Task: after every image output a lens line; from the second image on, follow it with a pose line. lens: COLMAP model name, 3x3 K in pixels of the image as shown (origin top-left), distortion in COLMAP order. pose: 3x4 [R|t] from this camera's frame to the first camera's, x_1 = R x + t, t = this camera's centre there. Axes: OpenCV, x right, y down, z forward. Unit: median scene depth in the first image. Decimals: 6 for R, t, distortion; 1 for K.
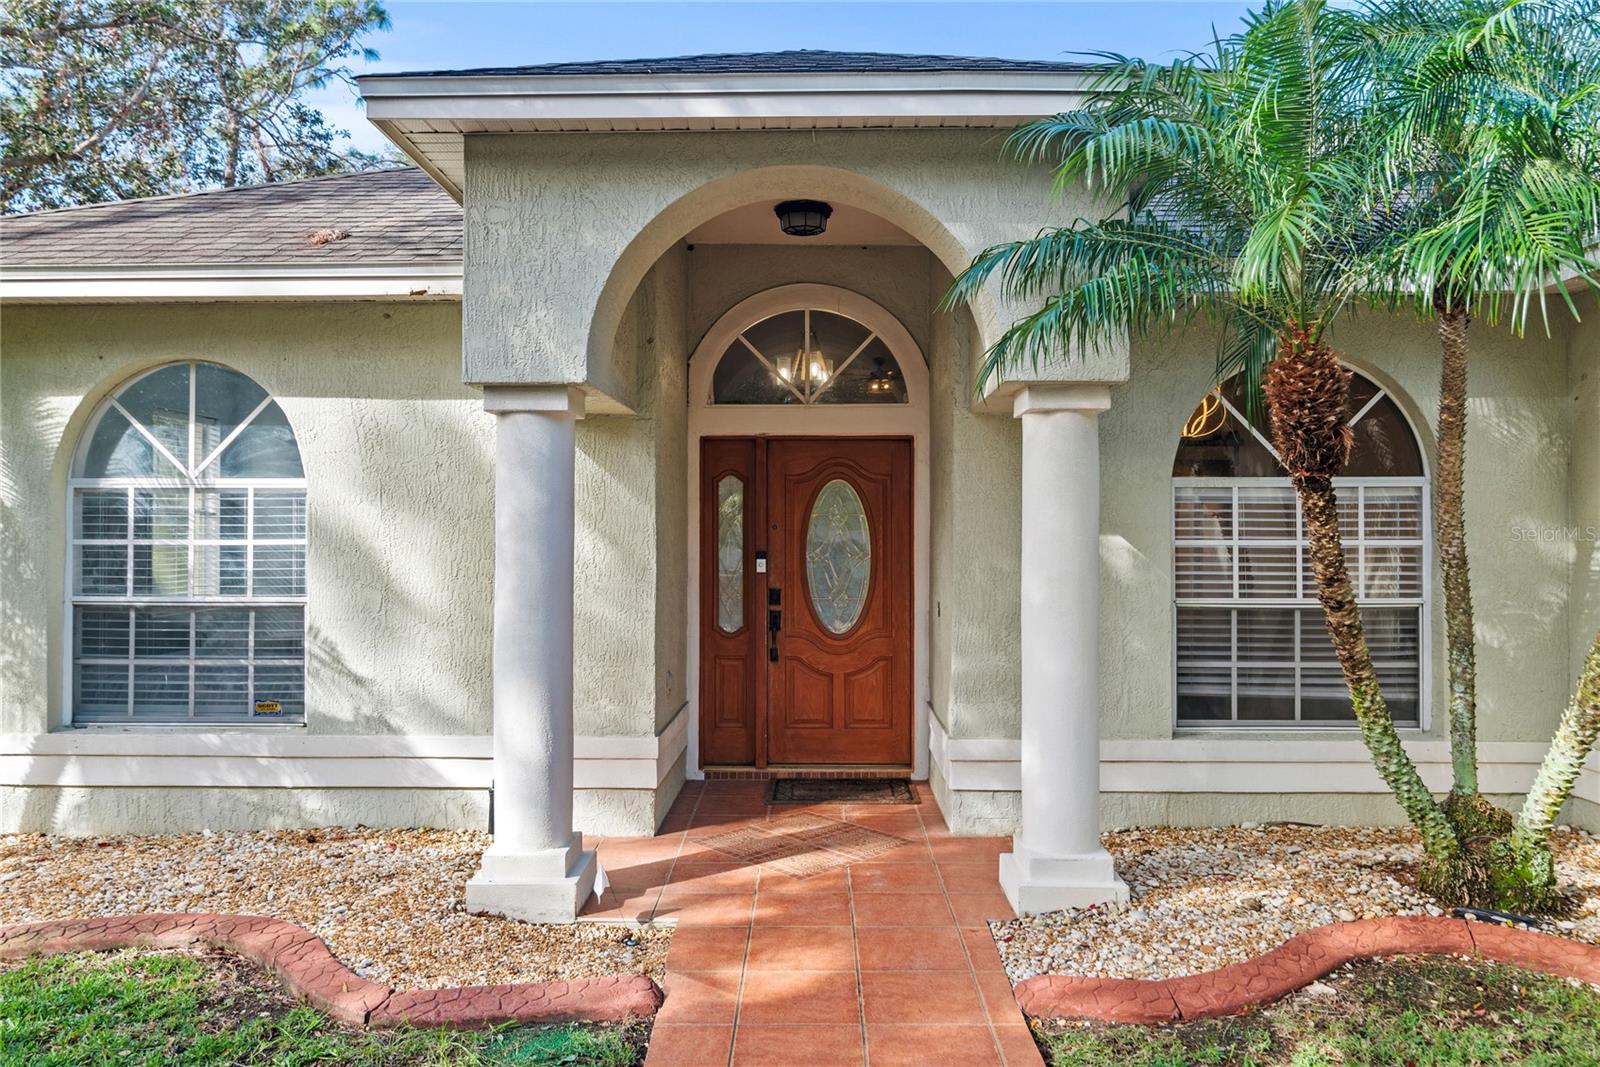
lens RADIAL K [[1102.5, 0, 795.4], [0, 1102.5, 525.9], [0, 0, 1]] dist [0.001427, -0.002762]
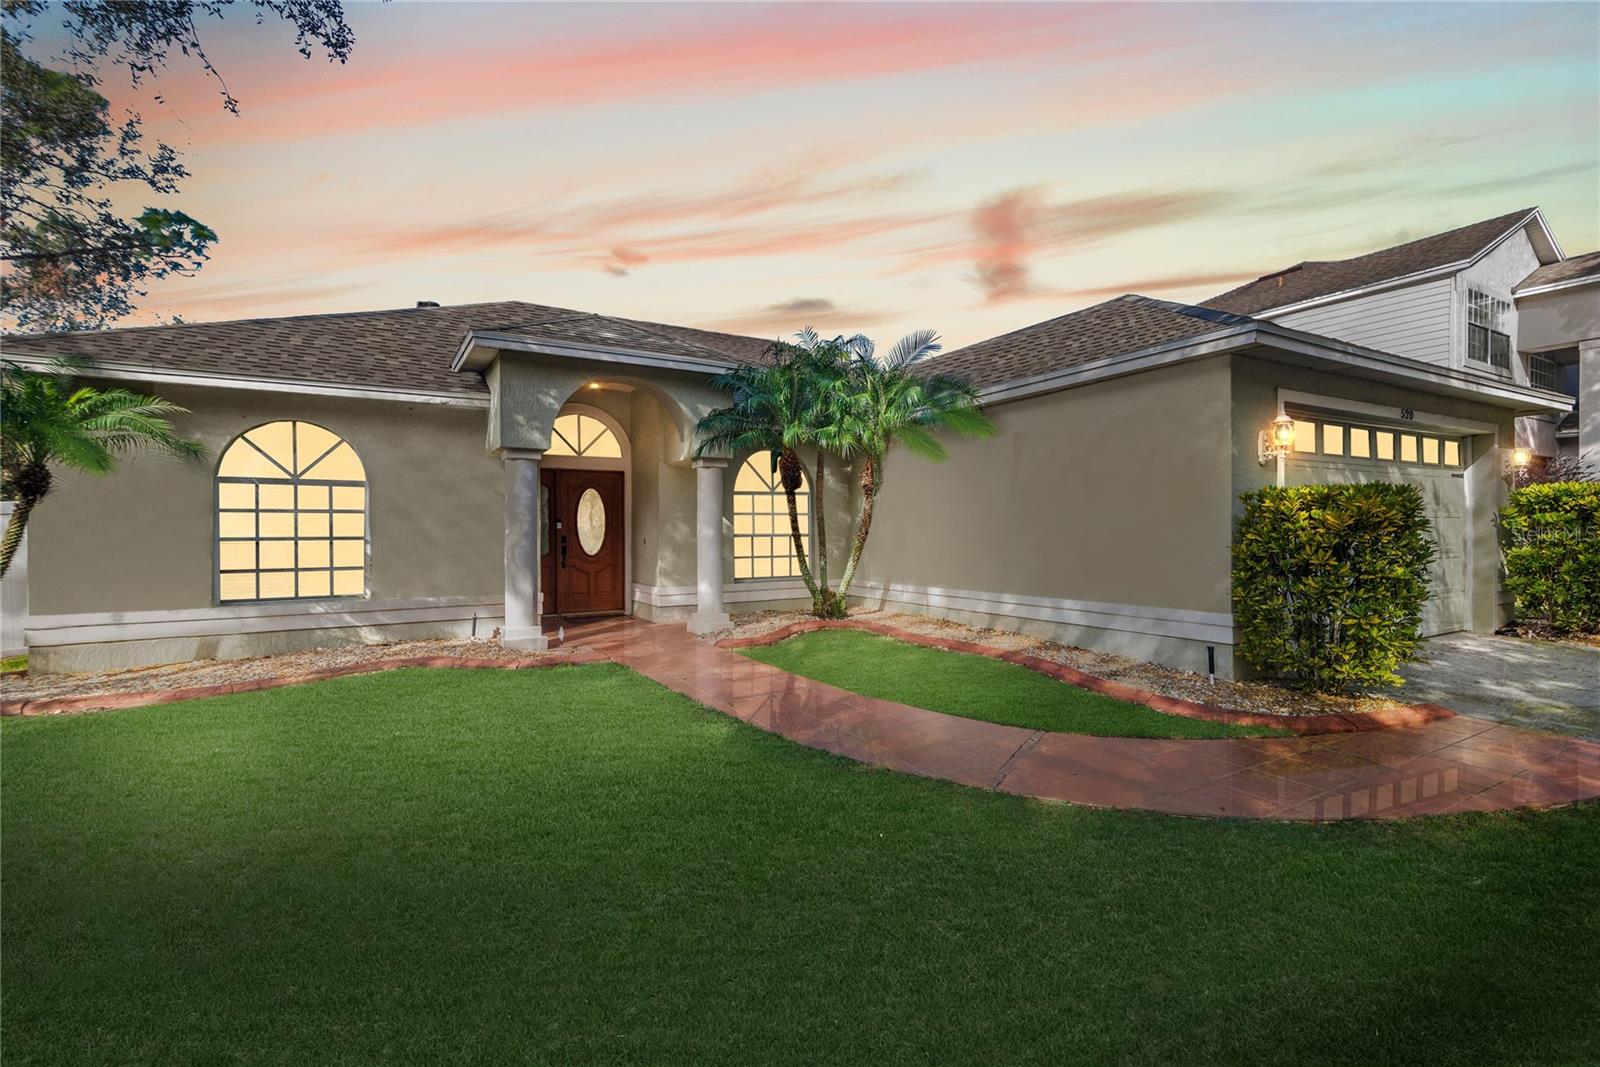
lens RADIAL K [[721.0, 0, 797.7], [0, 721.0, 536.1], [0, 0, 1]] dist [0.011348, 0.000036]
pose [[0.852582, -0.007549, 0.522539, -0.488897], [-0.000738, 0.999877, 0.015650, 0.042220], [-0.522593, -0.013729, 0.852471, -0.663908]]
